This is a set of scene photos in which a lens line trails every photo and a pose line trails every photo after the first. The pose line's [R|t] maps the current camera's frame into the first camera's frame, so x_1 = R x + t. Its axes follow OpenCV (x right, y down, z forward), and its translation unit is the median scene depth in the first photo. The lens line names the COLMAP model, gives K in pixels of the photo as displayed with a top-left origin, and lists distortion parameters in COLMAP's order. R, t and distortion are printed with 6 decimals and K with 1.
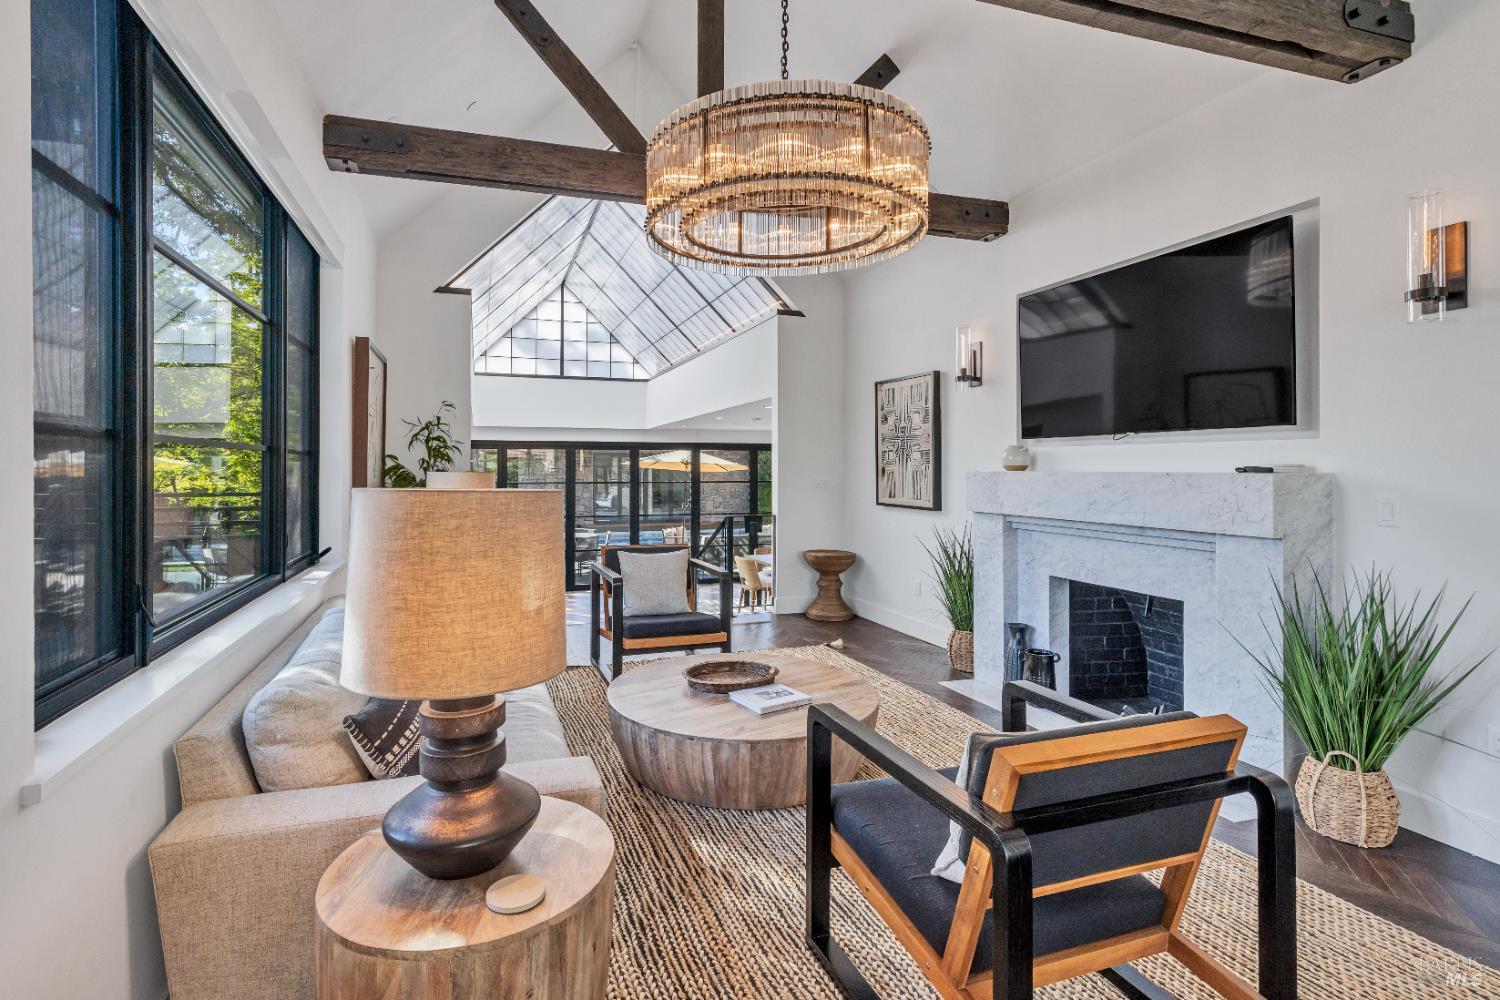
lens RADIAL K [[750.1, 0, 727.4], [0, 750.1, 463.3], [0, 0, 1]] dist [0.008912, 0.000588]
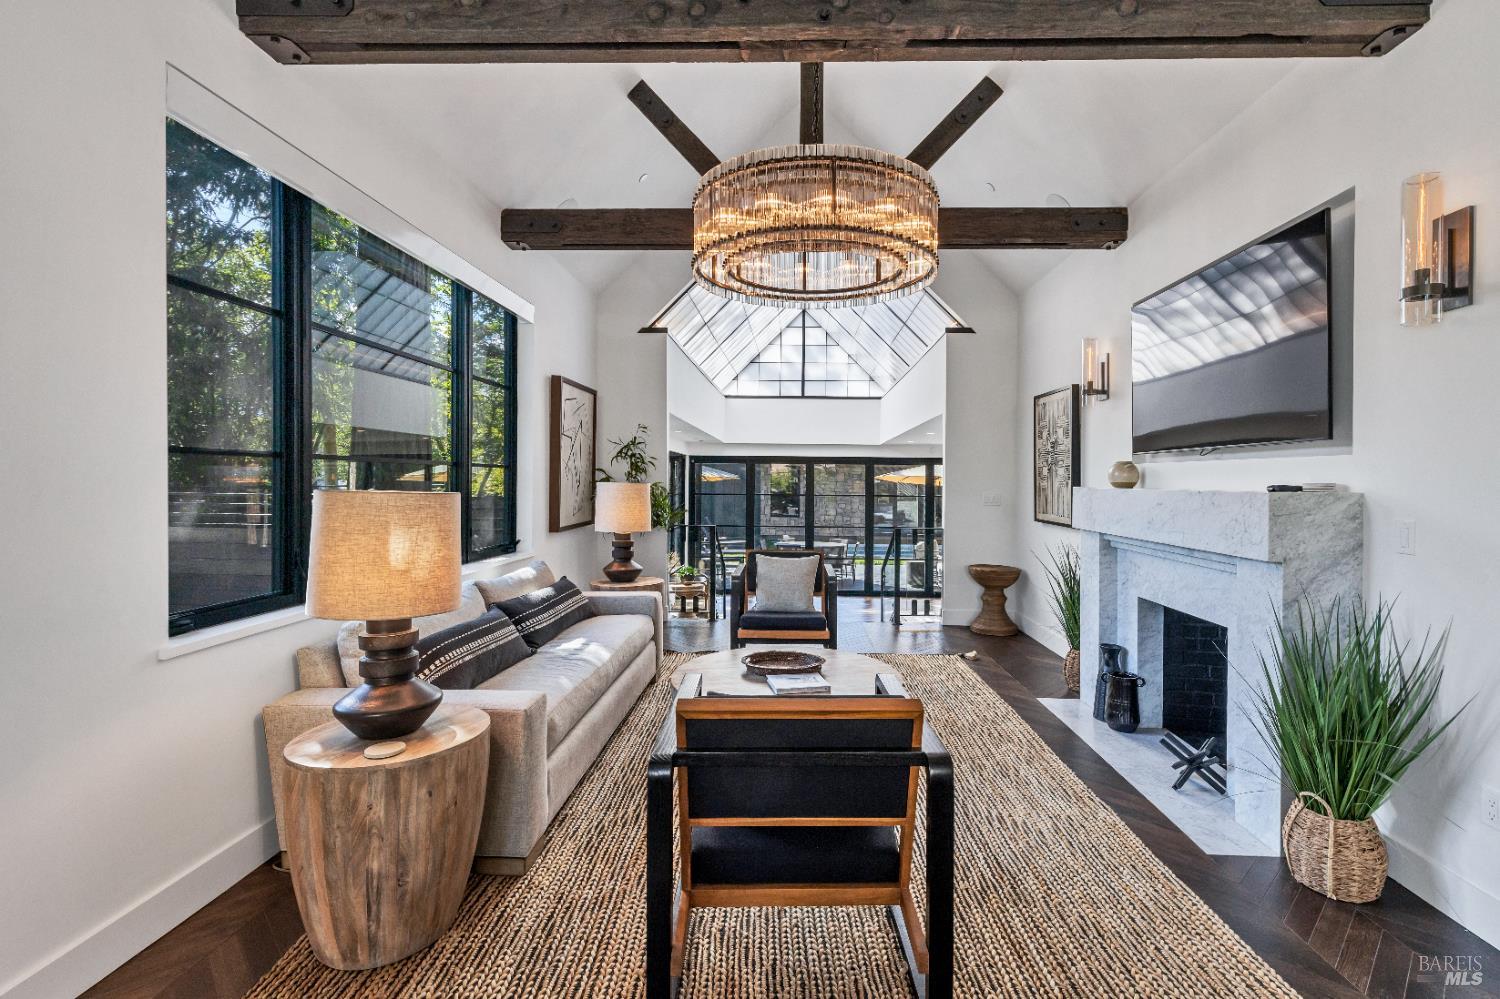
lens RADIAL K [[750.1, 0, 787.5], [0, 750.1, 484.8], [0, 0, 1]] dist [0.008912, 0.000588]
pose [[0.938839, 0.011779, -0.344155, 0.374049], [-0.008416, 0.999901, 0.011264, -0.001076], [0.344254, -0.007679, 0.938845, -0.063094]]
